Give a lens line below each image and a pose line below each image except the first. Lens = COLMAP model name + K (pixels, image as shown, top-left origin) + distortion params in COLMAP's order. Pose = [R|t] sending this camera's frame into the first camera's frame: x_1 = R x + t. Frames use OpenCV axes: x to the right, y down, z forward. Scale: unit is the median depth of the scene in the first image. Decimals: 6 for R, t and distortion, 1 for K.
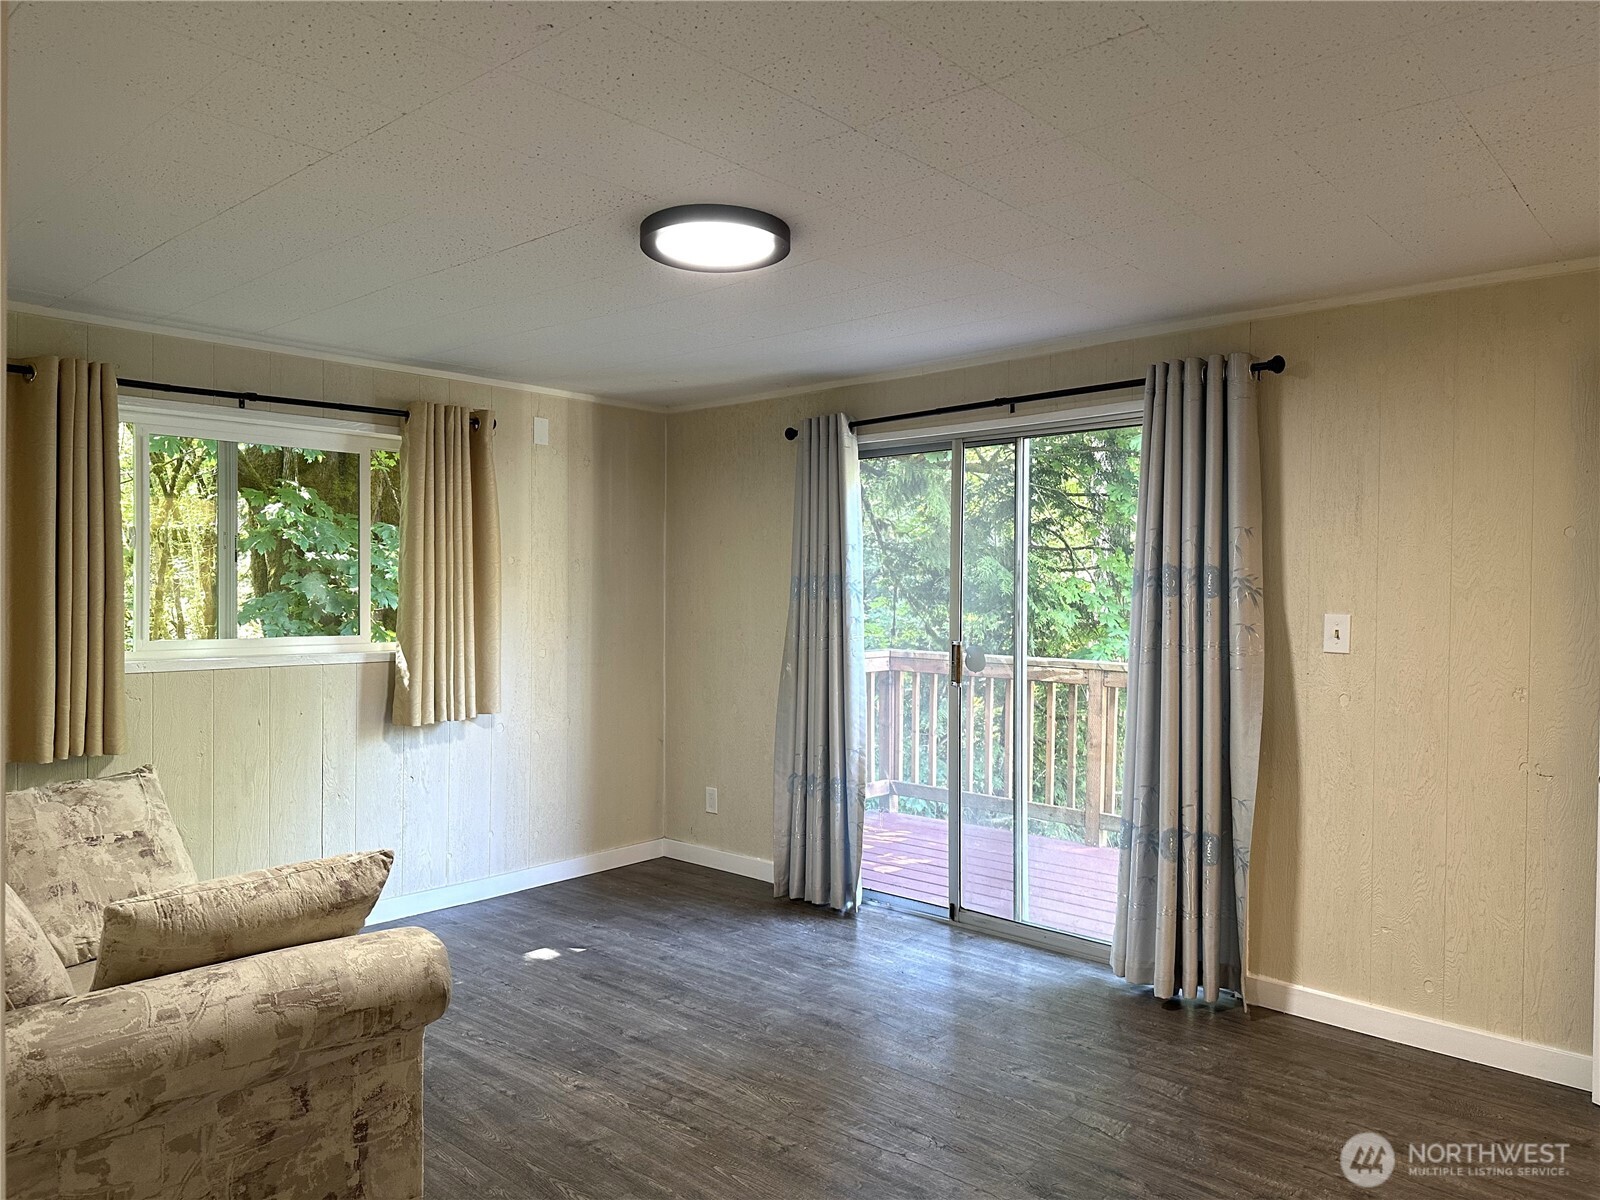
lens RADIAL K [[1122.7, 0, 803.9], [0, 1122.7, 591.0], [0, 0, 1]] dist [0.005304, -0.021508]
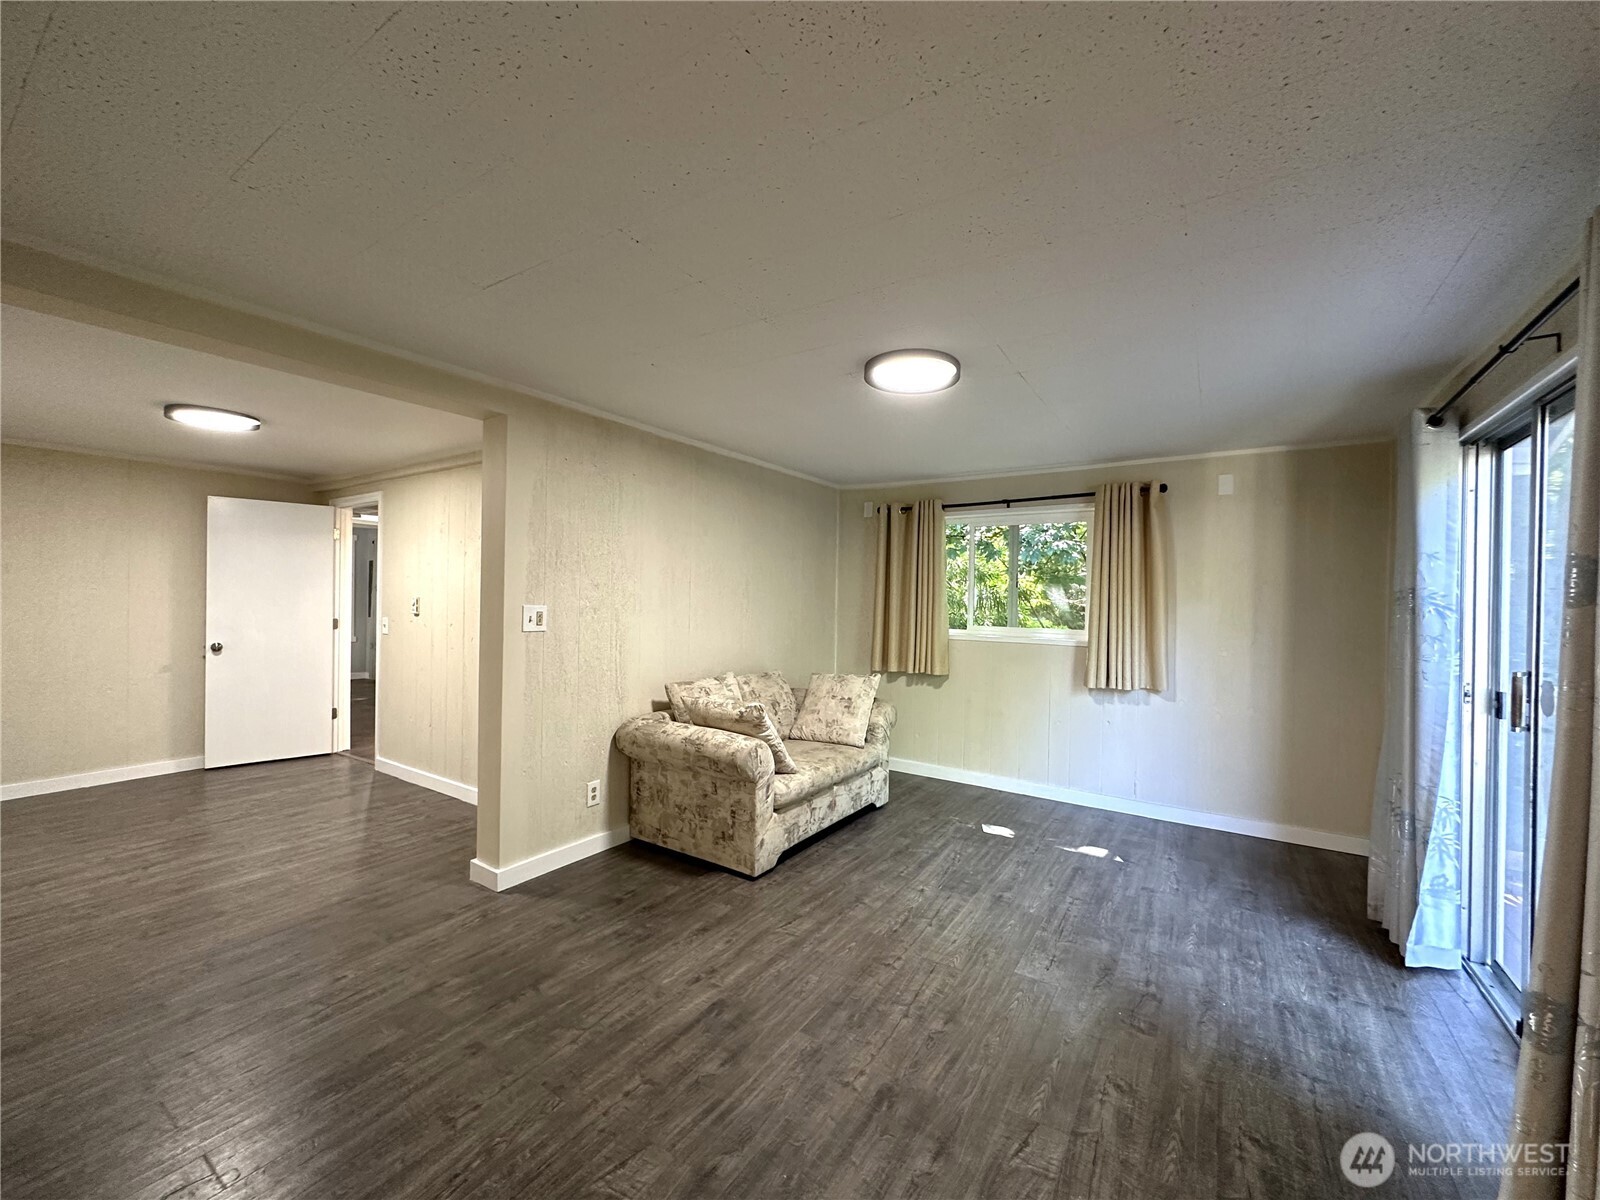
lens RADIAL K [[635.7, 0, 801.4], [0, 635.7, 607.5], [0, 0, 1]] dist [-0.003012, 0.000210]
pose [[0.147878, 0.007923, -0.988974, 0.647909], [-0.022599, 0.999734, 0.004630, 0.014007], [0.988747, 0.021665, 0.148017, 0.605791]]
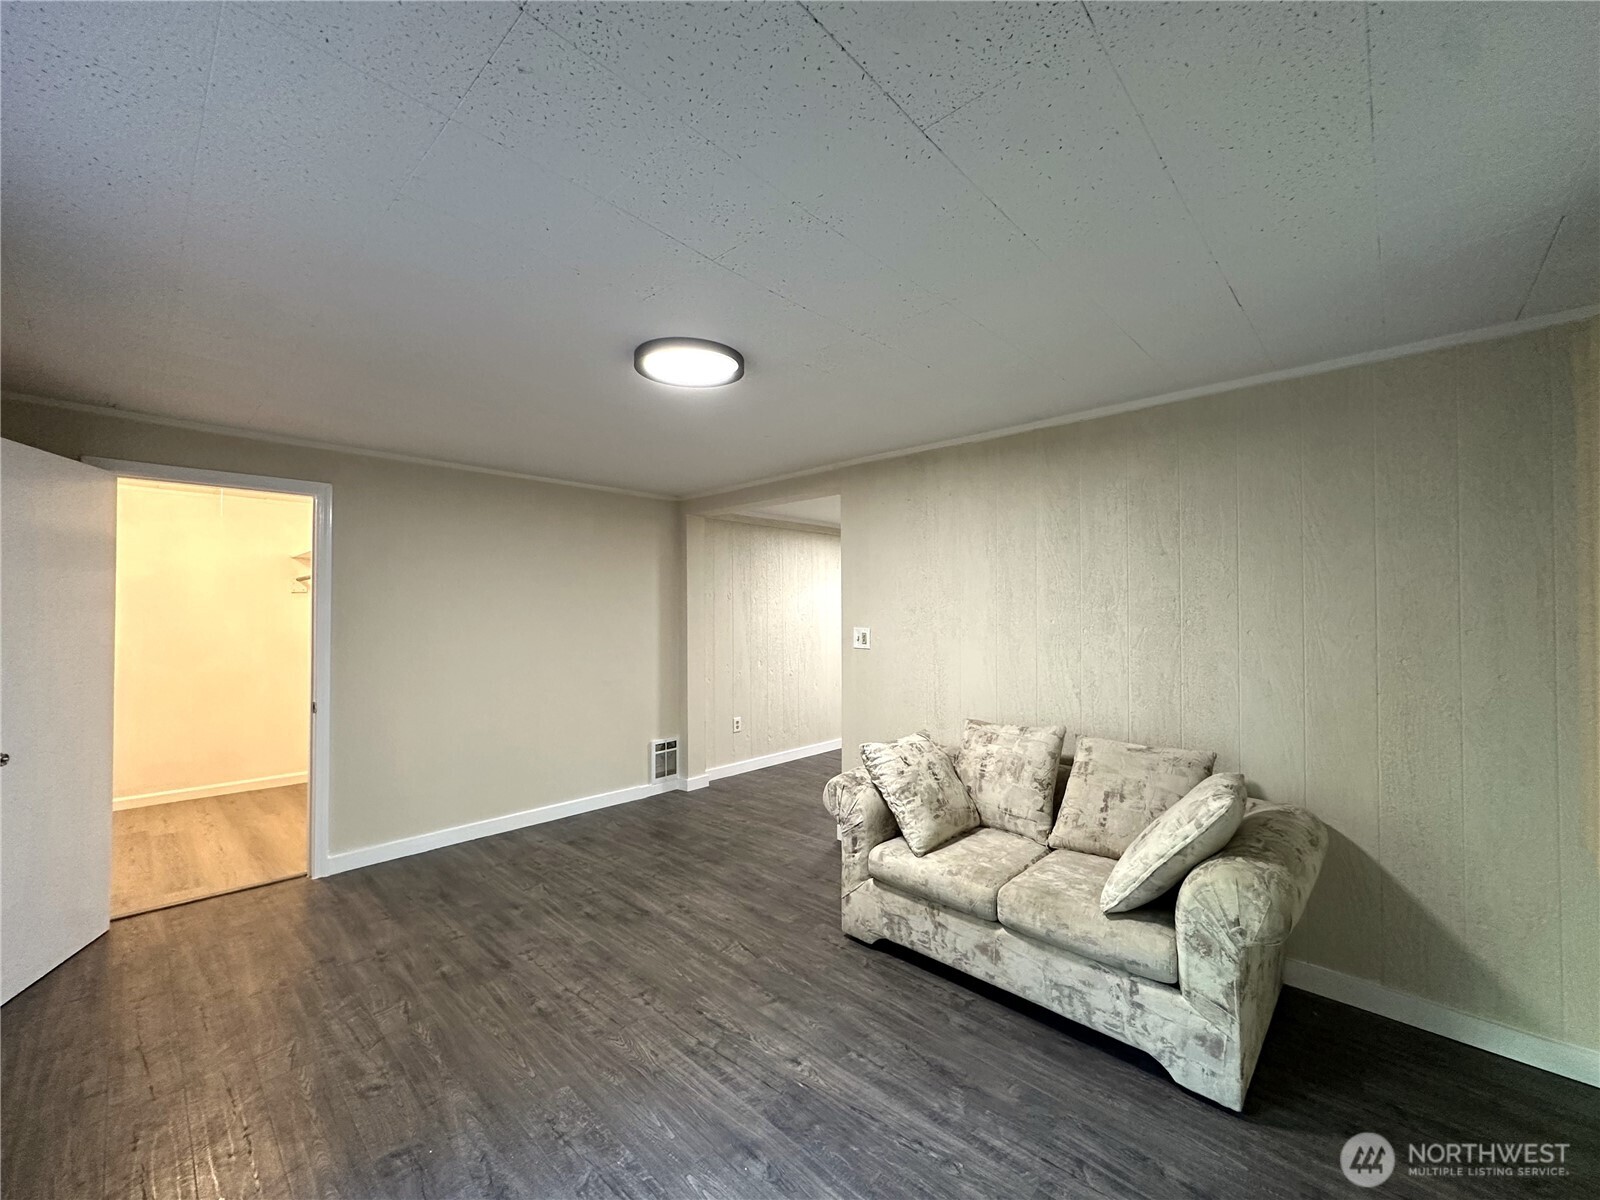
lens RADIAL K [[635.7, 0, 798.8], [0, 635.7, 606.1], [0, 0, 1]] dist [-0.003012, 0.000210]
pose [[-0.999630, -0.004697, 0.026808, -0.197307], [-0.004735, 0.999988, -0.001350, -0.012368], [-0.026801, -0.001477, -0.999640, 1.480483]]
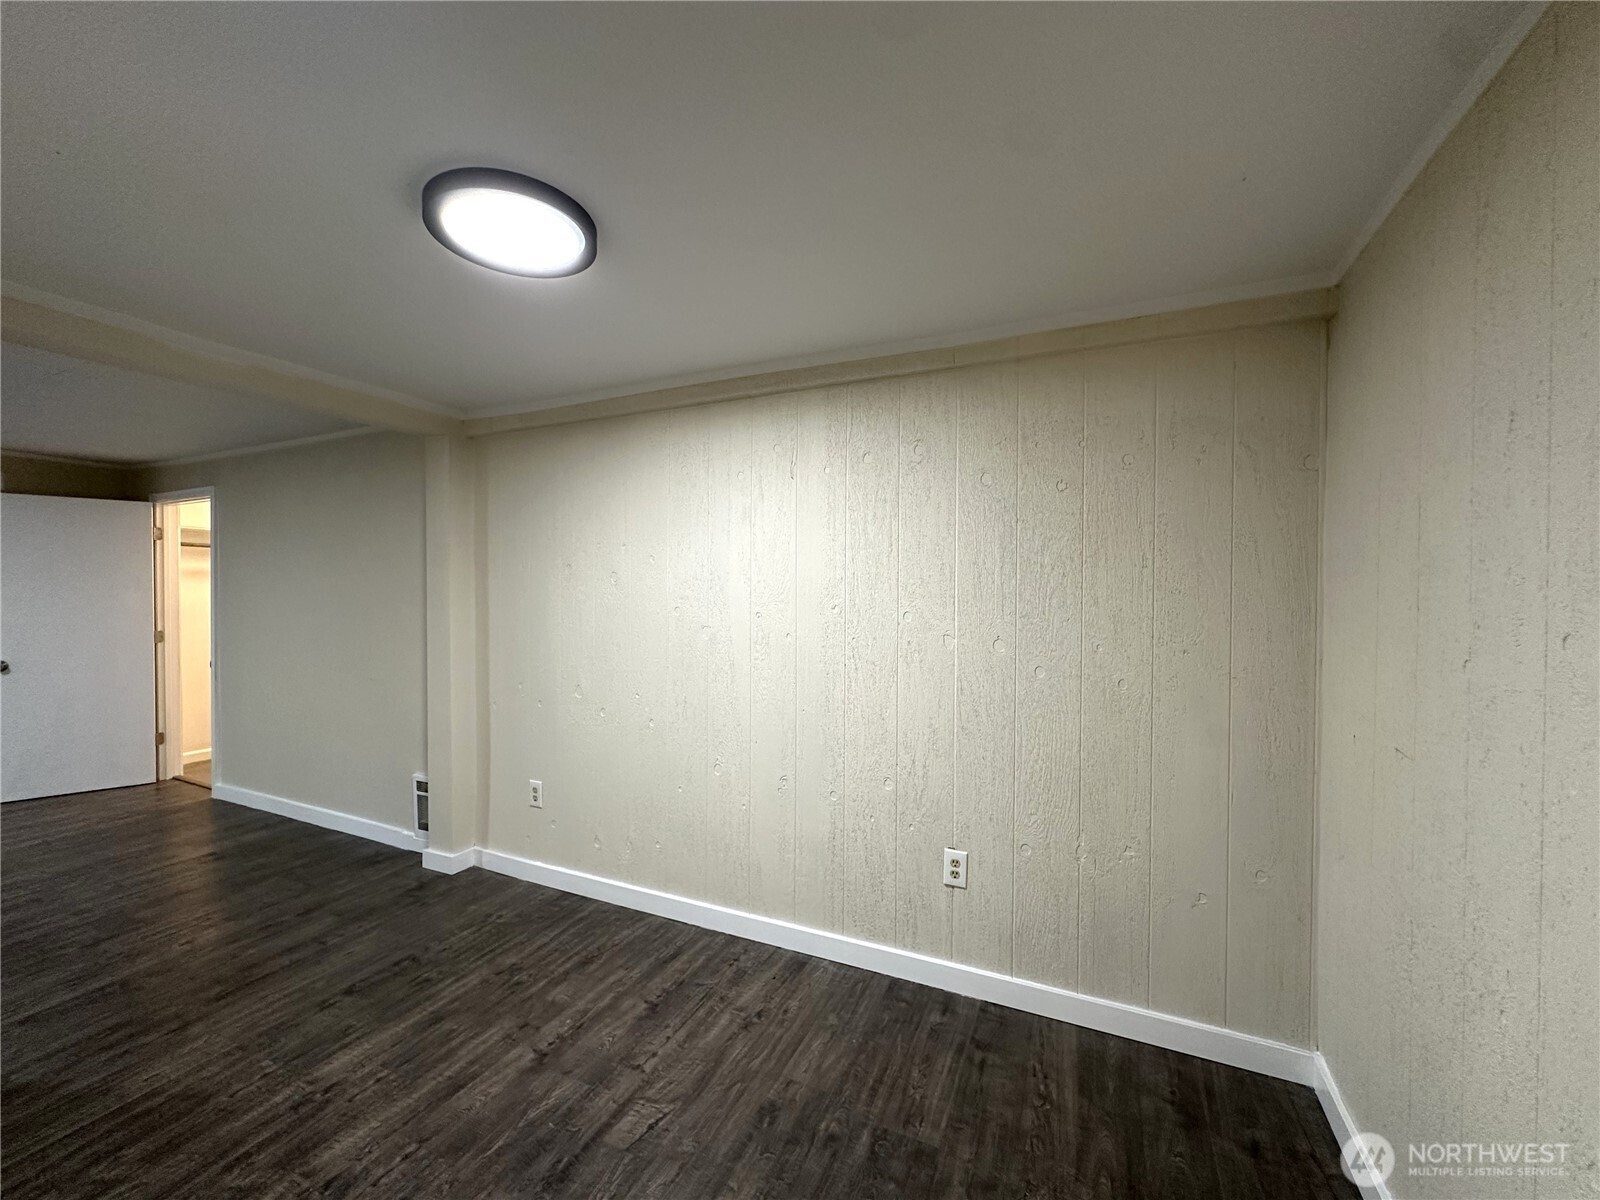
lens RADIAL K [[635.7, 0, 797.8], [0, 635.7, 589.9], [0, 0, 1]] dist [-0.003012, 0.000210]
pose [[-0.291965, -0.007190, 0.956402, -0.958926], [0.002276, 0.999964, 0.008212, -0.005317], [-0.956426, 0.004574, -0.291938, -0.219405]]
